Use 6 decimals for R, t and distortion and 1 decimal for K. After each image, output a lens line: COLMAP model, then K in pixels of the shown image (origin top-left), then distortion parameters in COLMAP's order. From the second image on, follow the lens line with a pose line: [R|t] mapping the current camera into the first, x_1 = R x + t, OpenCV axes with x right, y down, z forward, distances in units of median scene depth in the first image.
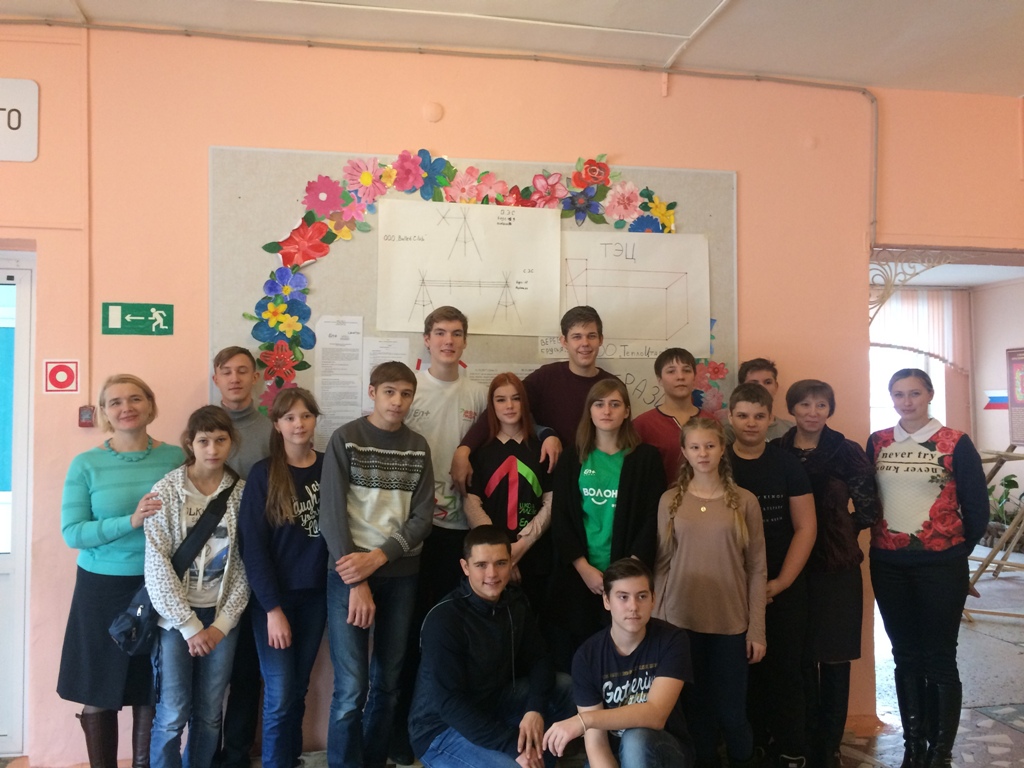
lens RADIAL K [[869.9, 0, 512.0], [0, 869.9, 384.0], [0, 0, 1]] dist [0.095743, -0.130488]
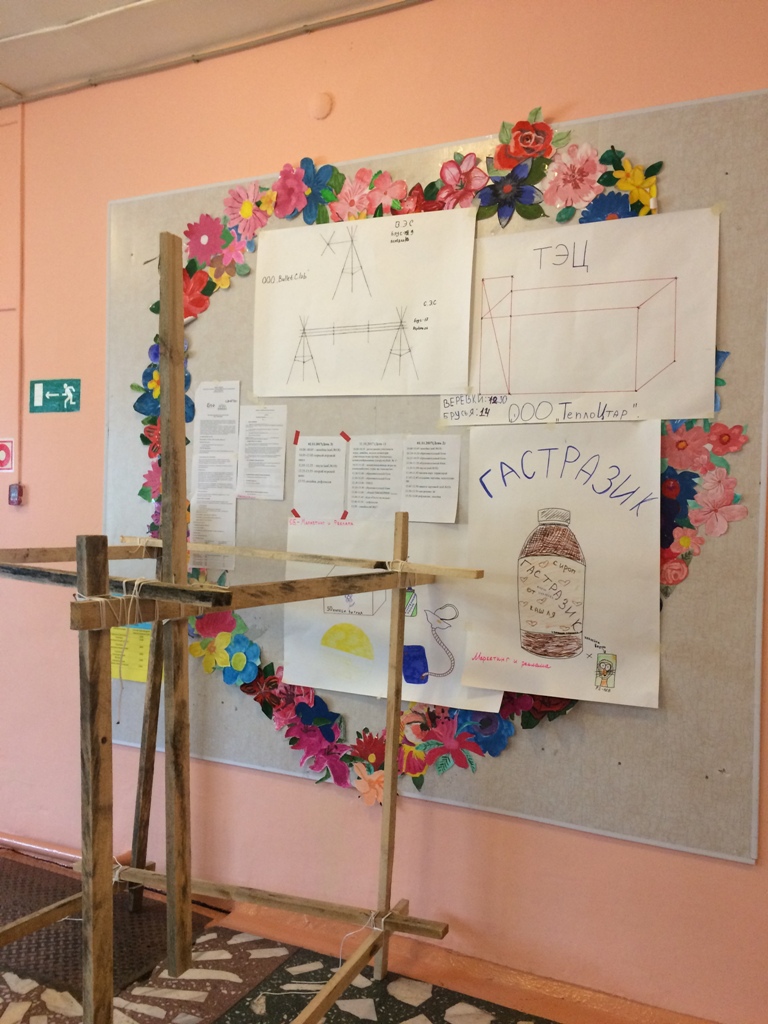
lens RADIAL K [[869.9, 0, 384.0], [0, 869.9, 512.0], [0, 0, 1]] dist [0.095743, -0.130488]
pose [[0.805116, 0.029881, -0.592365, 0.422720], [-0.005479, 0.999062, 0.042949, 0.010235], [0.593093, -0.031333, 0.804524, 0.404828]]
